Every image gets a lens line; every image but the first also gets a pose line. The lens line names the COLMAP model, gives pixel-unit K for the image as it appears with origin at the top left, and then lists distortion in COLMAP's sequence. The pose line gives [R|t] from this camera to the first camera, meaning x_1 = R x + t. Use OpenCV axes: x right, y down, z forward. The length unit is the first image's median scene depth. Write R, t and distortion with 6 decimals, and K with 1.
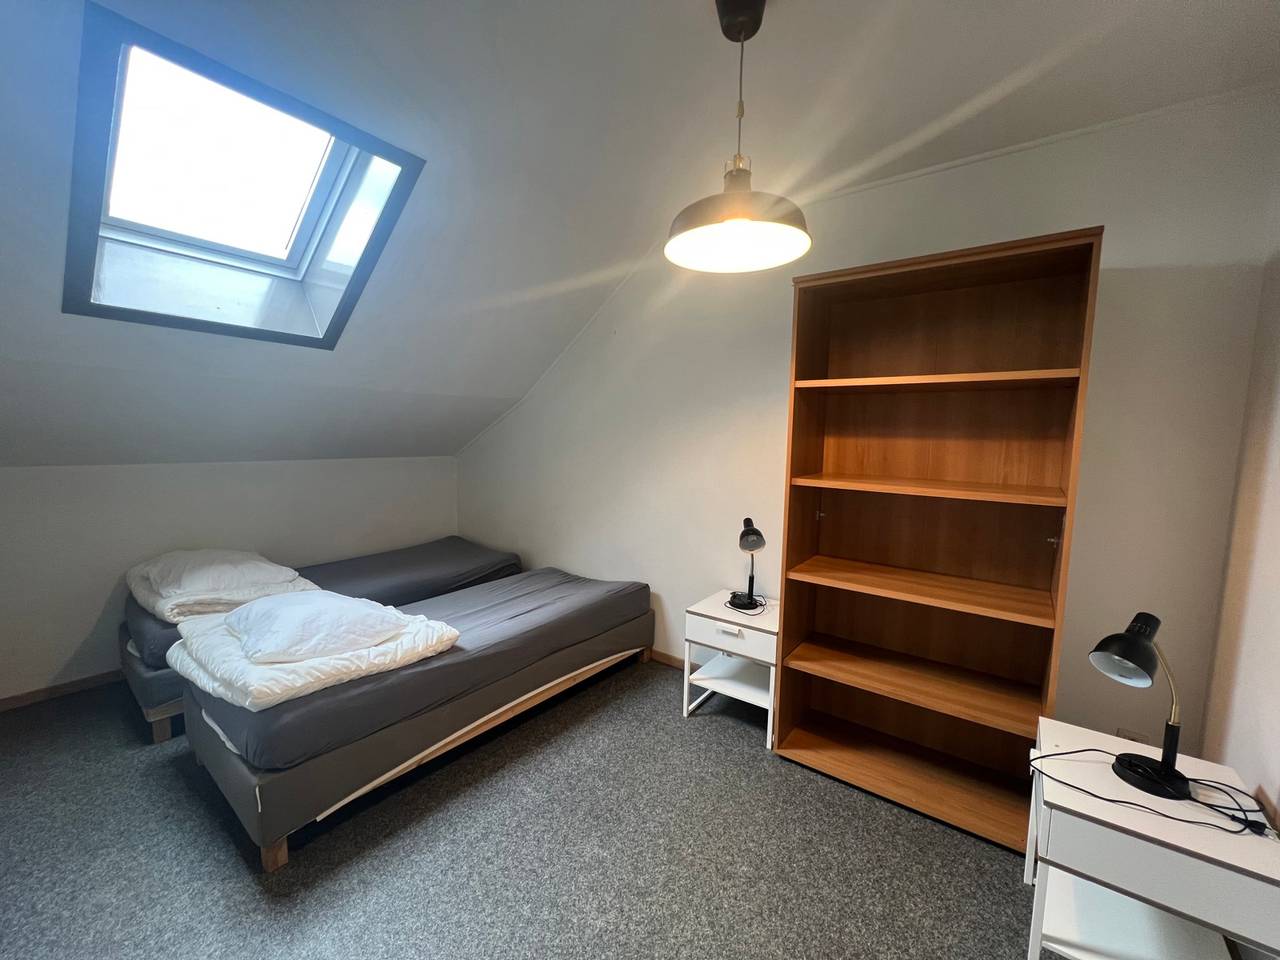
lens RADIAL K [[511.1, 0, 640.0], [0, 511.1, 480.0], [0, 0, 1]] dist [-0.002076, -0.000042]
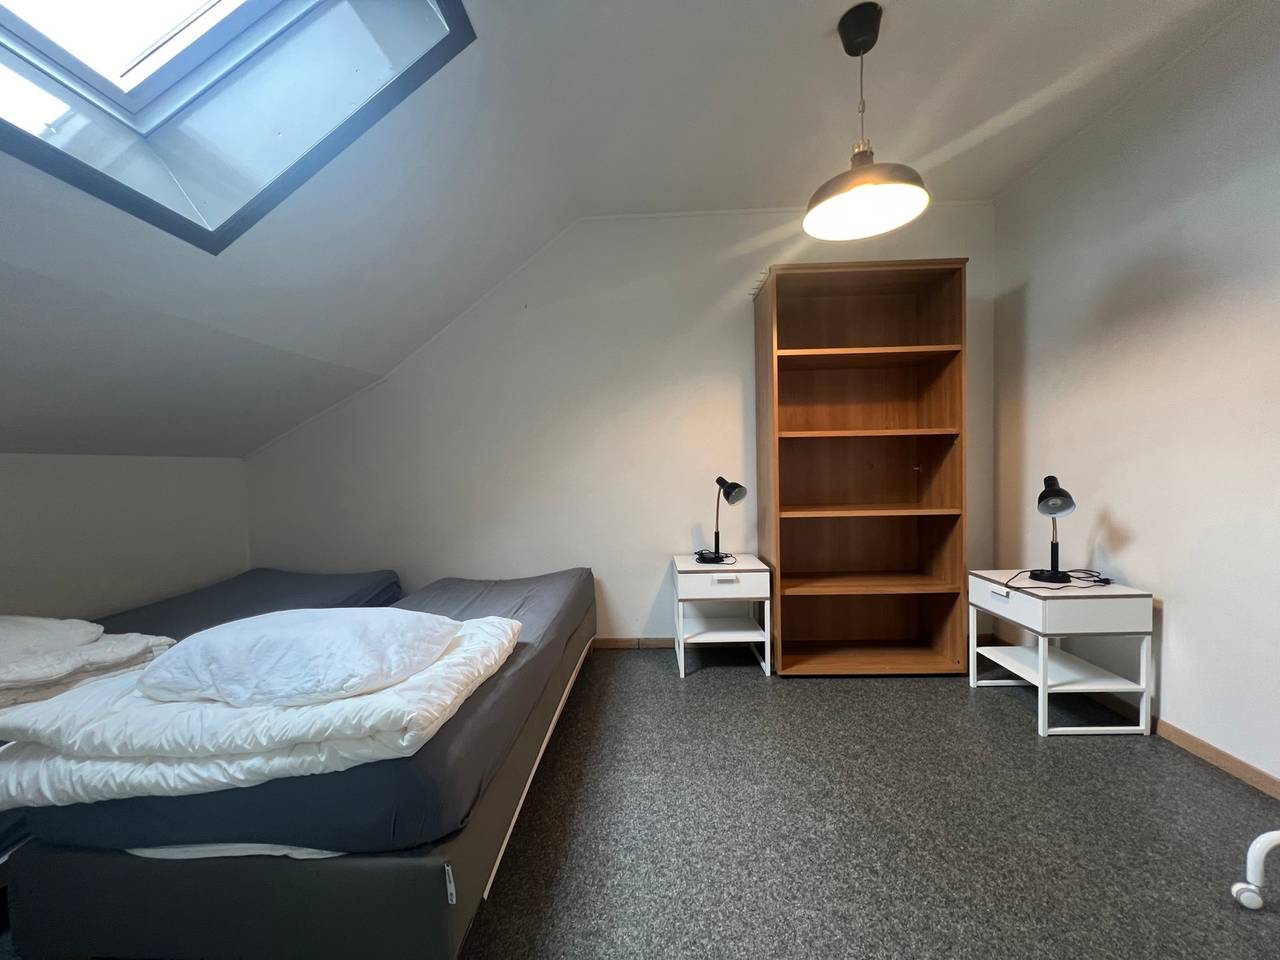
lens RADIAL K [[511.1, 0, 640.0], [0, 511.1, 480.0], [0, 0, 1]] dist [-0.002076, -0.000042]
pose [[0.817444, -0.052730, 0.573590, -0.634424], [0.091937, 0.994979, -0.039554, 0.122221], [-0.568624, 0.085068, 0.818187, 0.215748]]
